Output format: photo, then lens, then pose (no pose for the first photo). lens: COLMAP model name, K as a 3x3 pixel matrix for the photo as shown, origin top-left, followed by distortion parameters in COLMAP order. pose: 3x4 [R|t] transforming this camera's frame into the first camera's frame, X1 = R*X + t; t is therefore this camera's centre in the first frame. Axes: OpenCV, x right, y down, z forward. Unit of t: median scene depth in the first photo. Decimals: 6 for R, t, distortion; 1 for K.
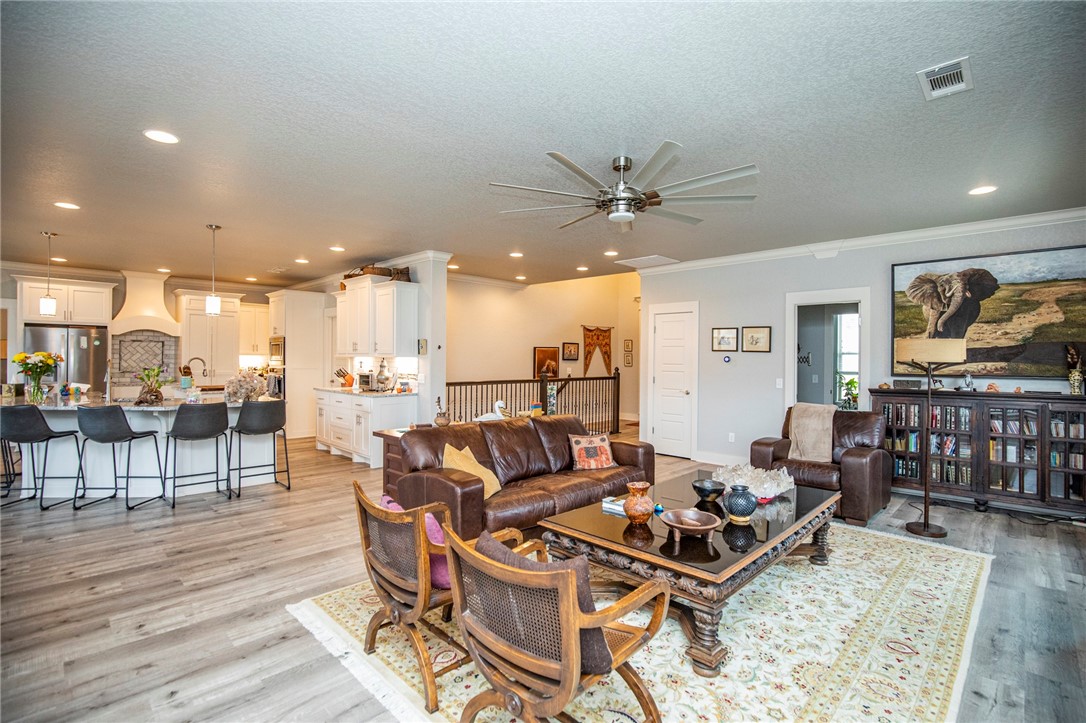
lens RADIAL K [[503.4, 0, 558.9], [0, 503.4, 360.2], [0, 0, 1]] dist [-0.030381, 0.002869]
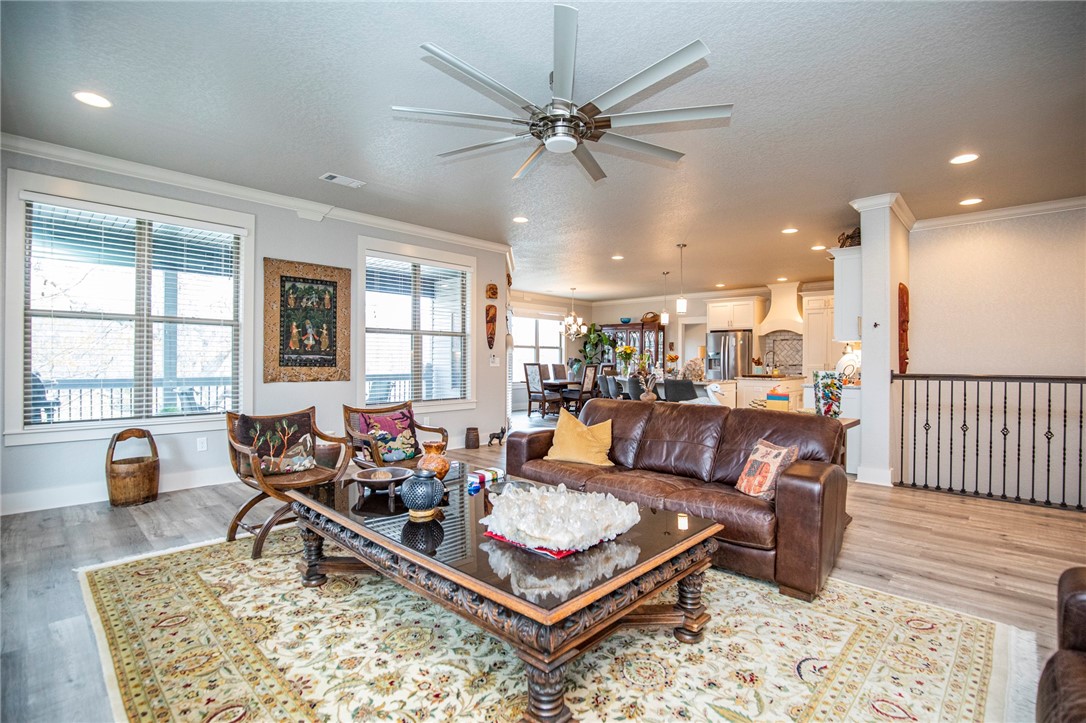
lens RADIAL K [[503.4, 0, 549.2], [0, 503.4, 360.4], [0, 0, 1]] dist [-0.030381, 0.002869]
pose [[0.006884, -0.008706, -0.999938, 0.429241], [-0.011140, 0.999899, -0.008782, 0.032832], [0.999914, 0.011200, 0.006786, 0.449276]]
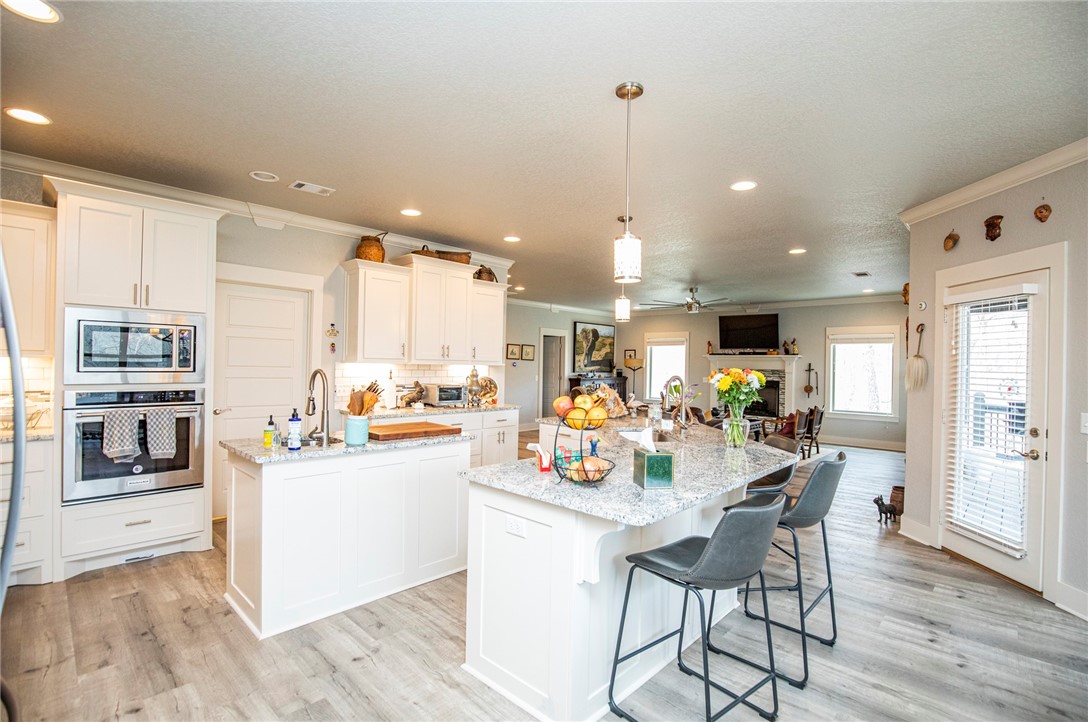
lens RADIAL K [[504.3, 0, 556.1], [0, 504.3, 365.2], [0, 0, 1]] dist [-0.030381, 0.002869]
pose [[-0.009673, -0.010246, 0.999901, -1.091469], [-0.014408, 0.999845, 0.010106, -0.015190], [-0.999849, -0.014309, -0.009819, 0.780216]]
